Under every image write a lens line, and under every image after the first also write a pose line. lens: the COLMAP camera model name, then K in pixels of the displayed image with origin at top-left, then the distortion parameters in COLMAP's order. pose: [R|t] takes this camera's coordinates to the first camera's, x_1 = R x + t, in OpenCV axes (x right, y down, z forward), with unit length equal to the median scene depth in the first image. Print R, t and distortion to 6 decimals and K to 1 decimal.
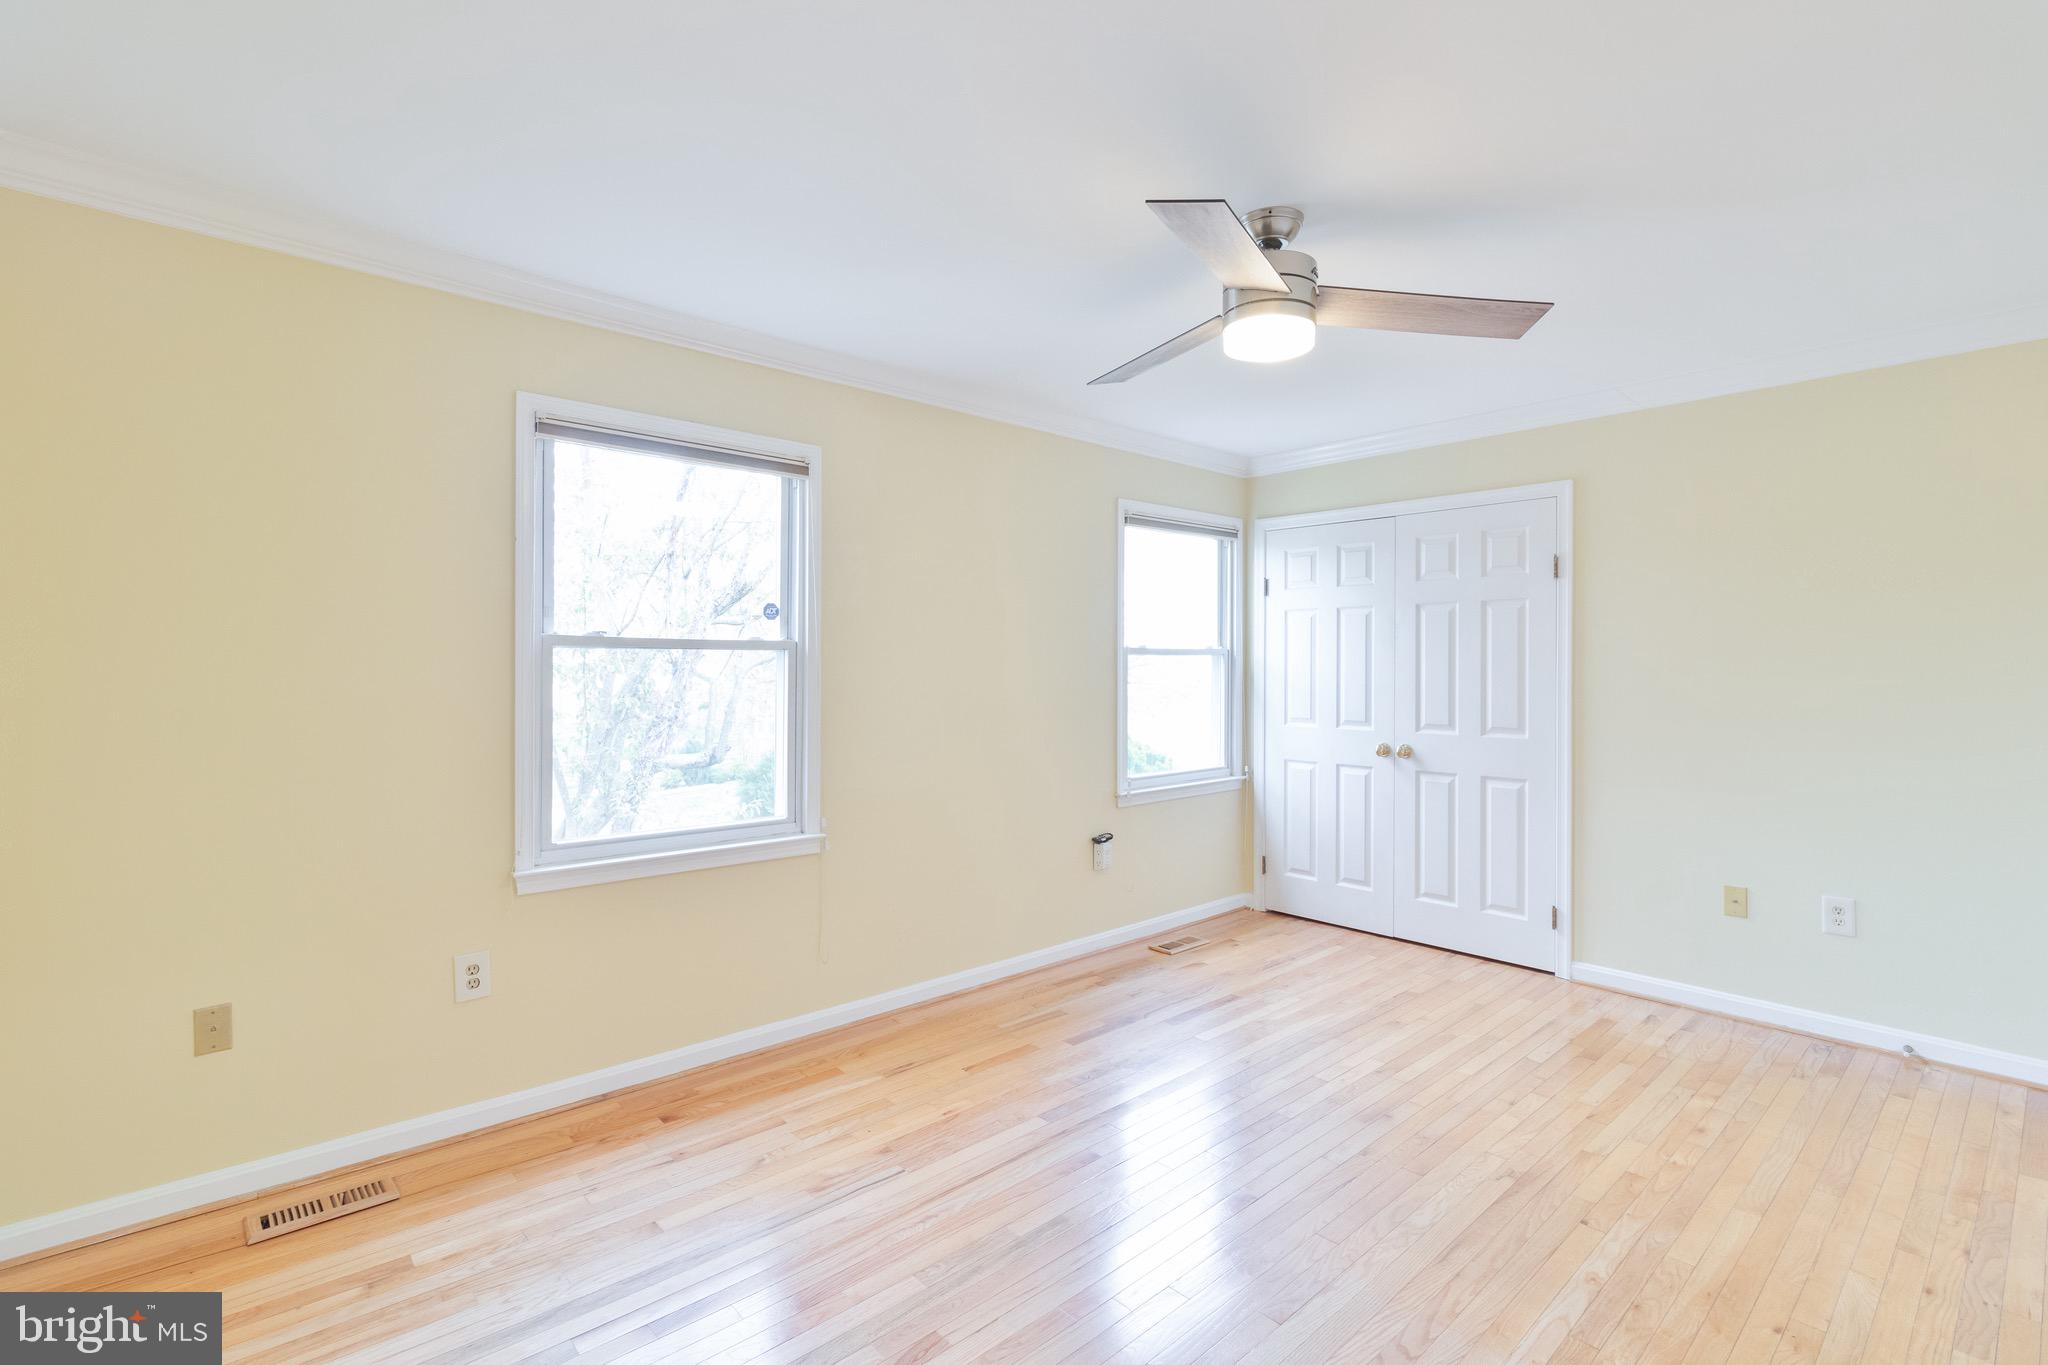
lens RADIAL K [[942.4, 0, 1025.0], [0, 942.4, 676.3], [0, 0, 1]] dist [0.000684, 0.001624]
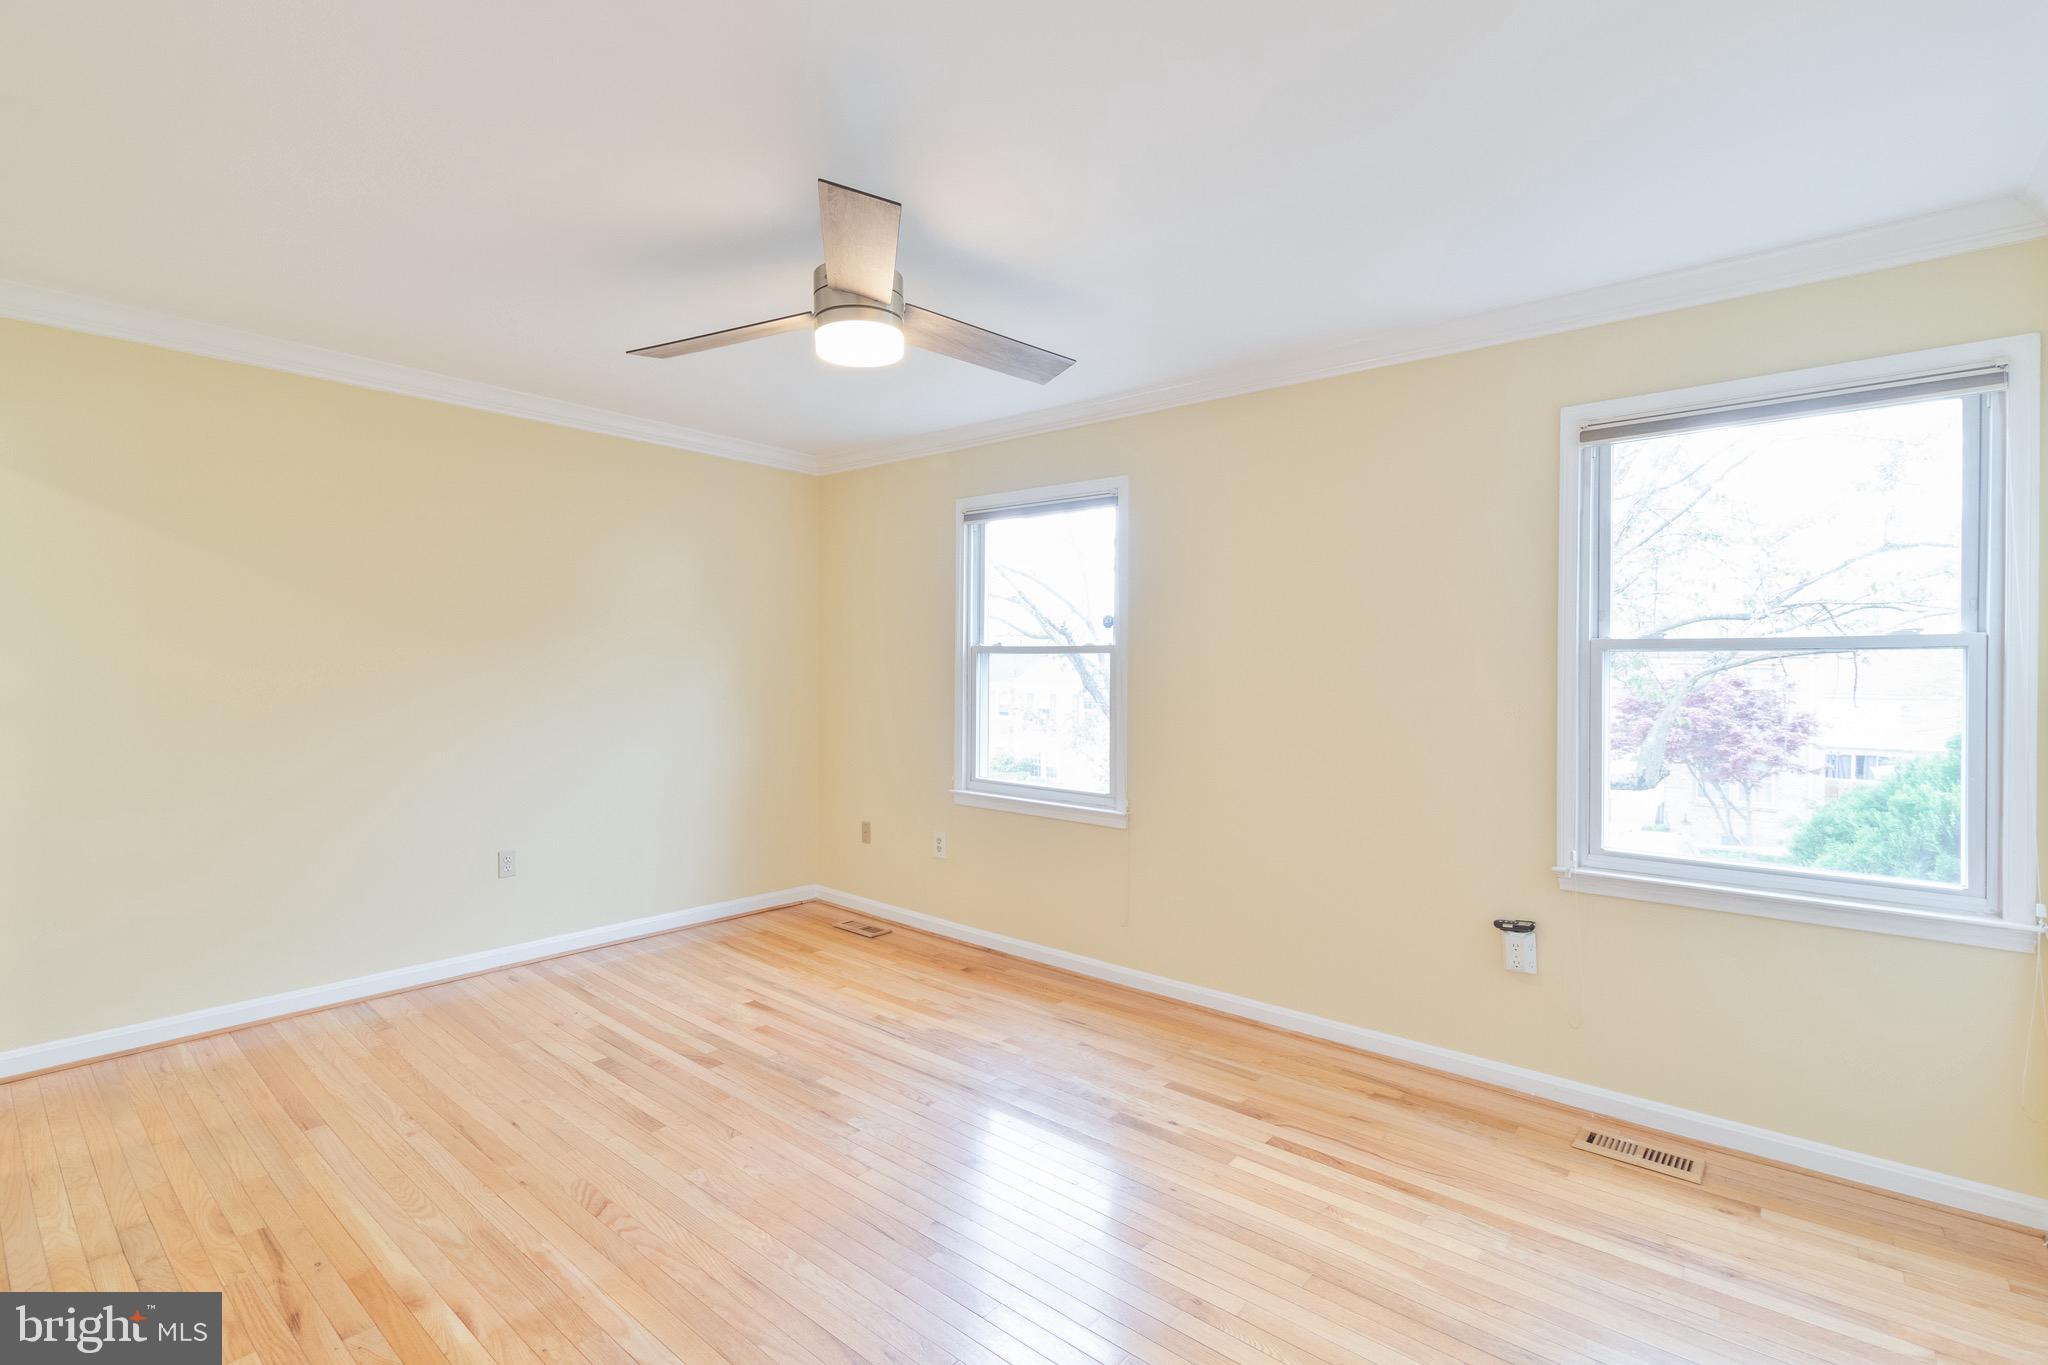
lens RADIAL K [[942.4, 0, 1030.0], [0, 942.4, 642.9], [0, 0, 1]] dist [0.000684, 0.001624]
pose [[0.134602, -0.027444, -0.990520, 0.816988], [-0.019907, 0.999340, -0.030393, -0.002382], [0.990700, 0.023809, 0.133967, 0.645060]]
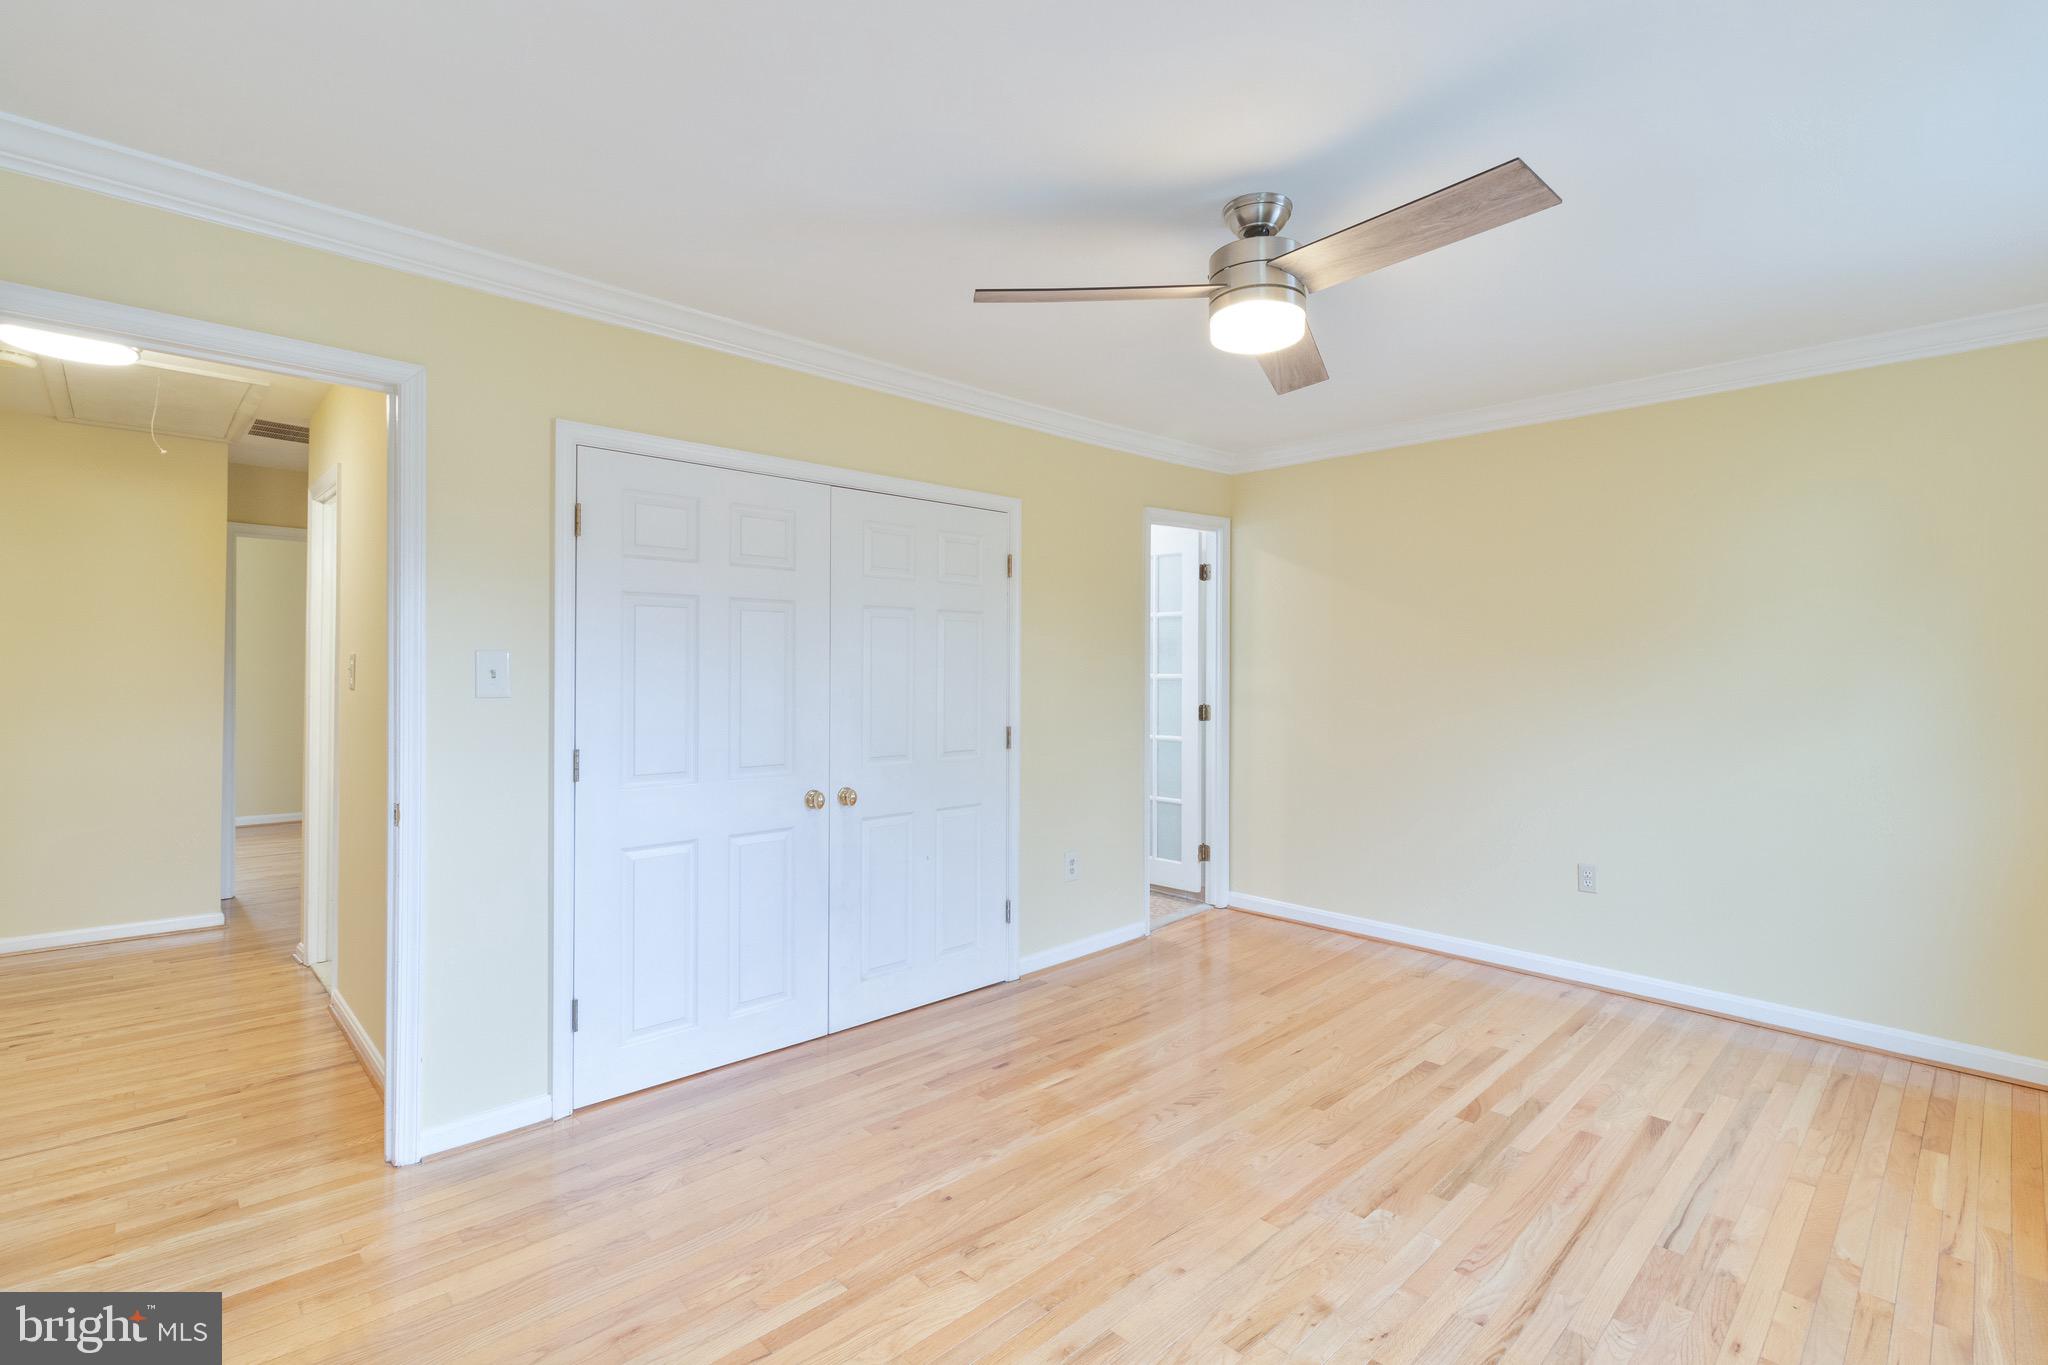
lens RADIAL K [[942.4, 0, 1018.3], [0, 942.4, 669.2], [0, 0, 1]] dist [0.000684, 0.001624]
pose [[-0.999714, -0.007512, -0.022711, 0.323888], [-0.007837, 0.999867, 0.014283, -0.011872], [0.022600, 0.014457, -0.999640, 1.212893]]
